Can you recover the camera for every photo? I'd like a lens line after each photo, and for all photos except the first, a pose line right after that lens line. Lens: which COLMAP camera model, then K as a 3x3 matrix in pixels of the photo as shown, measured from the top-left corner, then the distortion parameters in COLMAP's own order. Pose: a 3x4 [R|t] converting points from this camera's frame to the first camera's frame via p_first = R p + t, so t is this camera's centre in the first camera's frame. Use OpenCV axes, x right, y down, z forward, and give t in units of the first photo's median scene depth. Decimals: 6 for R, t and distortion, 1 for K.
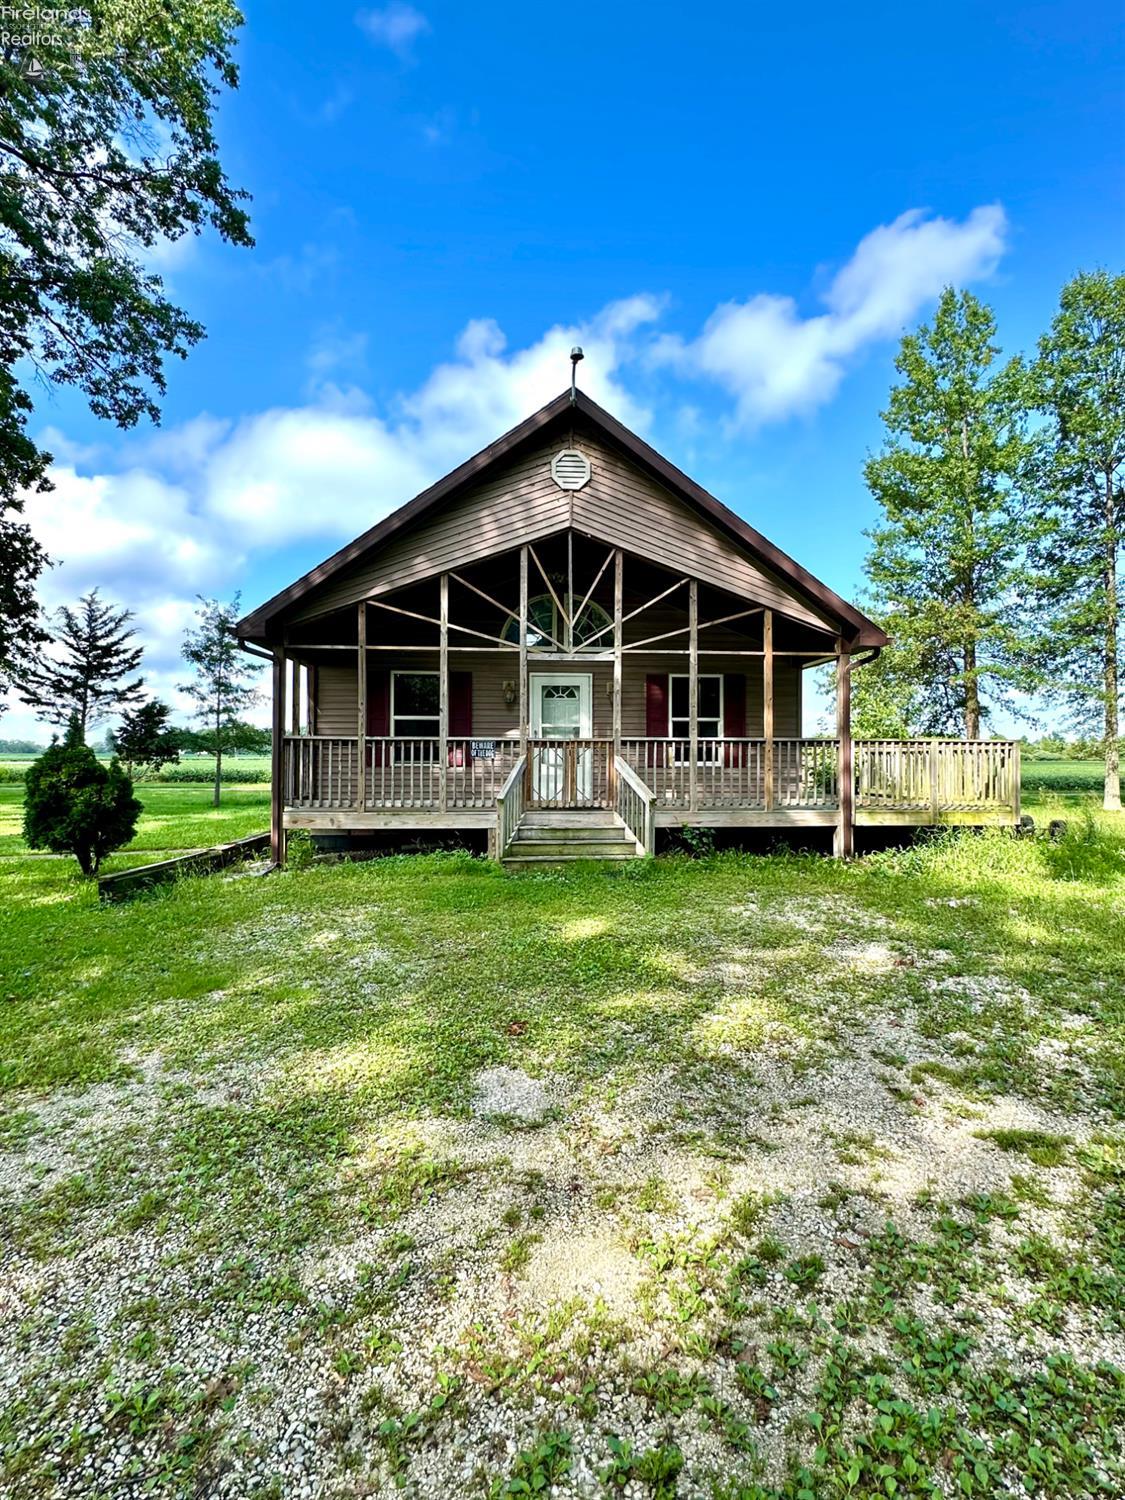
lens RADIAL K [[787.4, 0, 562.5], [0, 787.4, 750.0], [0, 0, 1]] dist [0.005258, 0.000445]
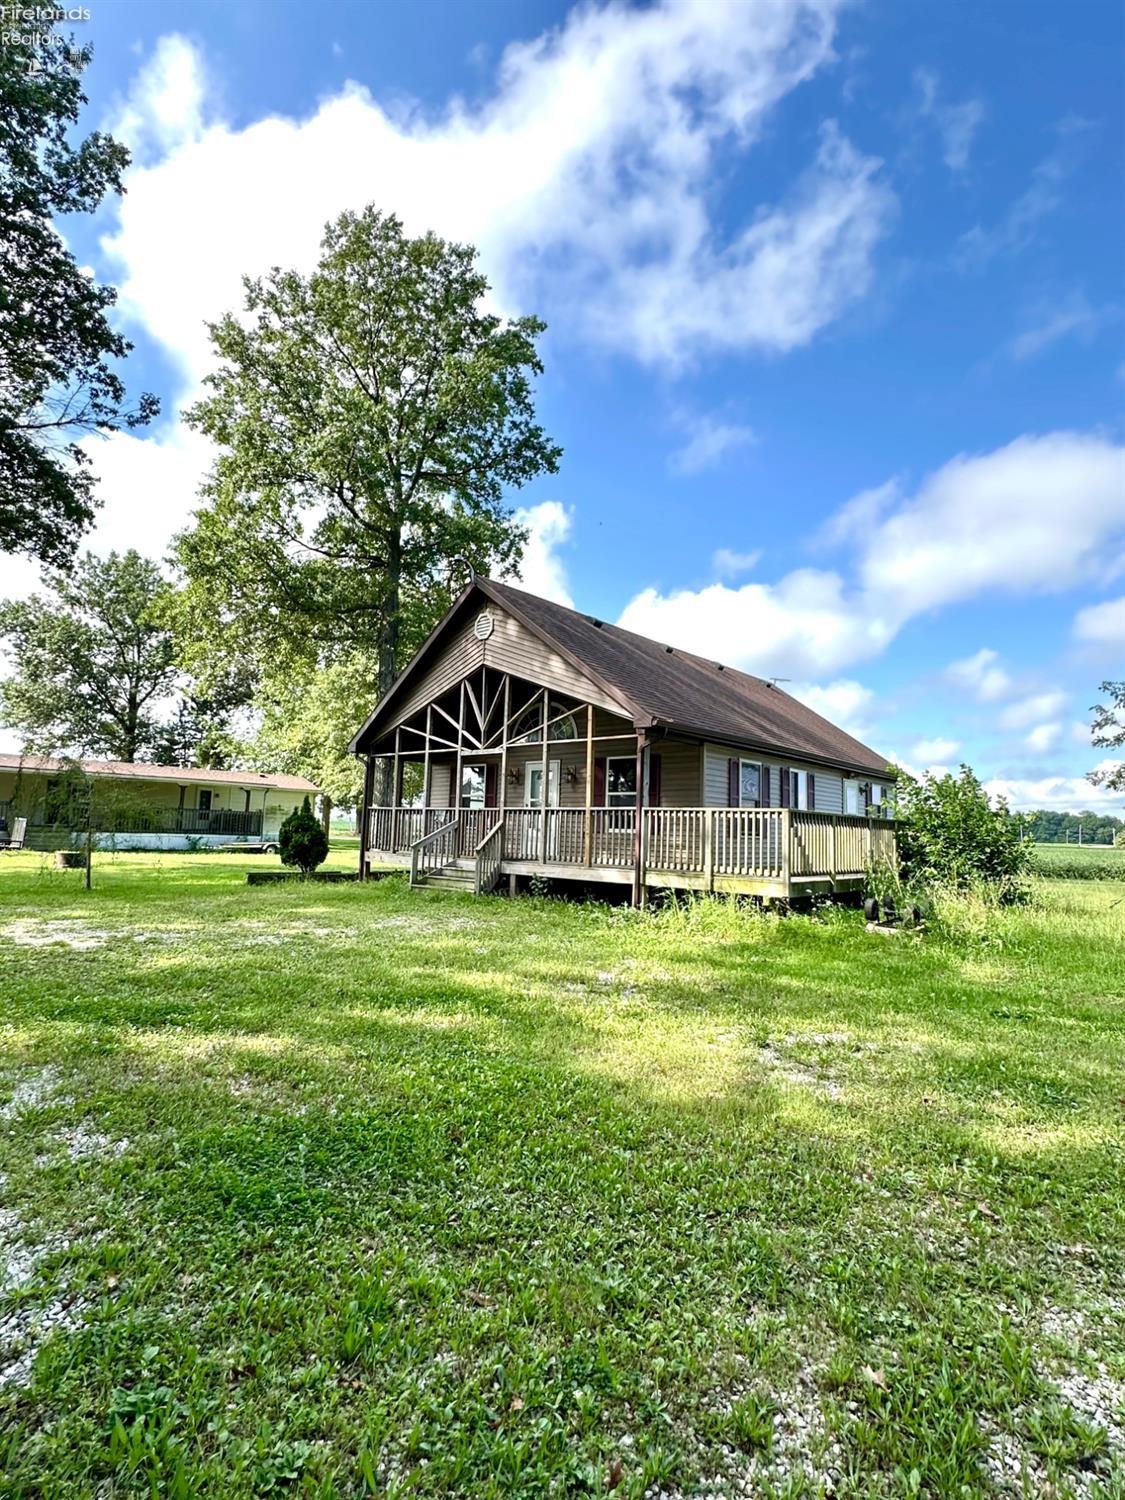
lens RADIAL K [[787.4, 0, 562.5], [0, 787.4, 750.0], [0, 0, 1]] dist [0.005258, 0.000445]
pose [[0.677925, -0.053227, -0.733202, 1.163899], [-0.013230, 0.996330, -0.084562, -0.001022], [0.735012, 0.067027, 0.674733, 0.127477]]
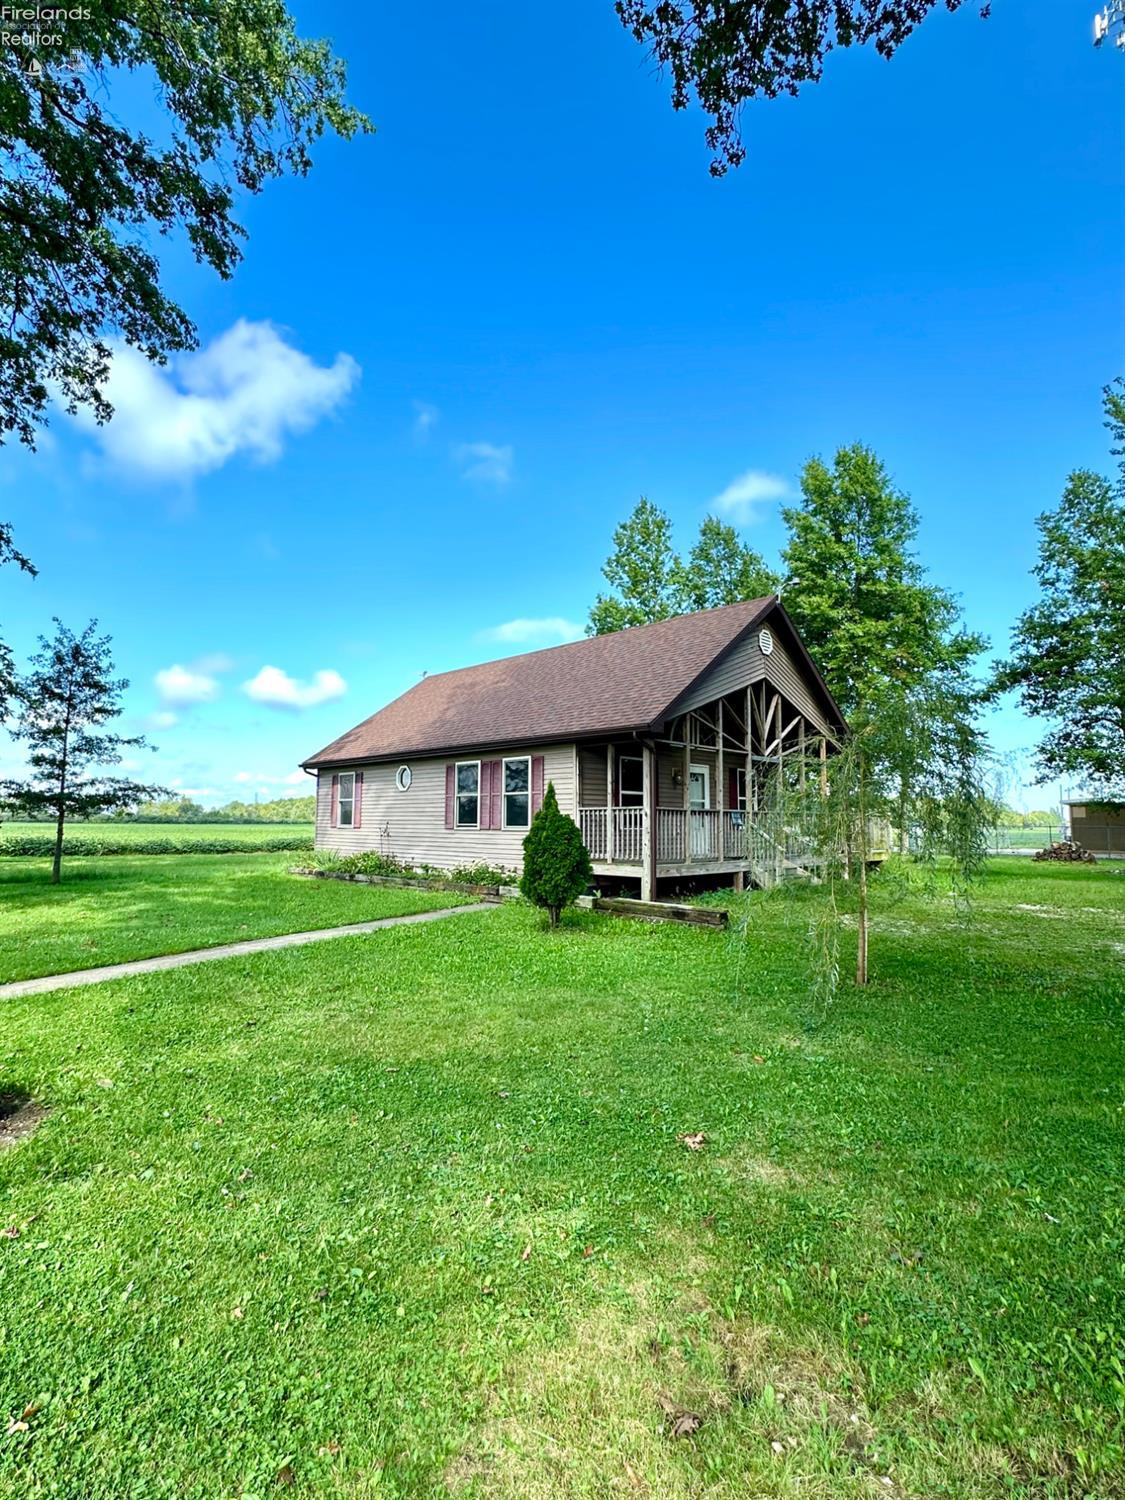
lens RADIAL K [[787.4, 0, 562.5], [0, 787.4, 750.0], [0, 0, 1]] dist [0.005258, 0.000445]
pose [[0.776026, 0.062073, 0.627639, -1.282322], [-0.004312, 0.995644, -0.093137, 0.013722], [-0.630687, 0.069571, 0.772913, 0.035965]]
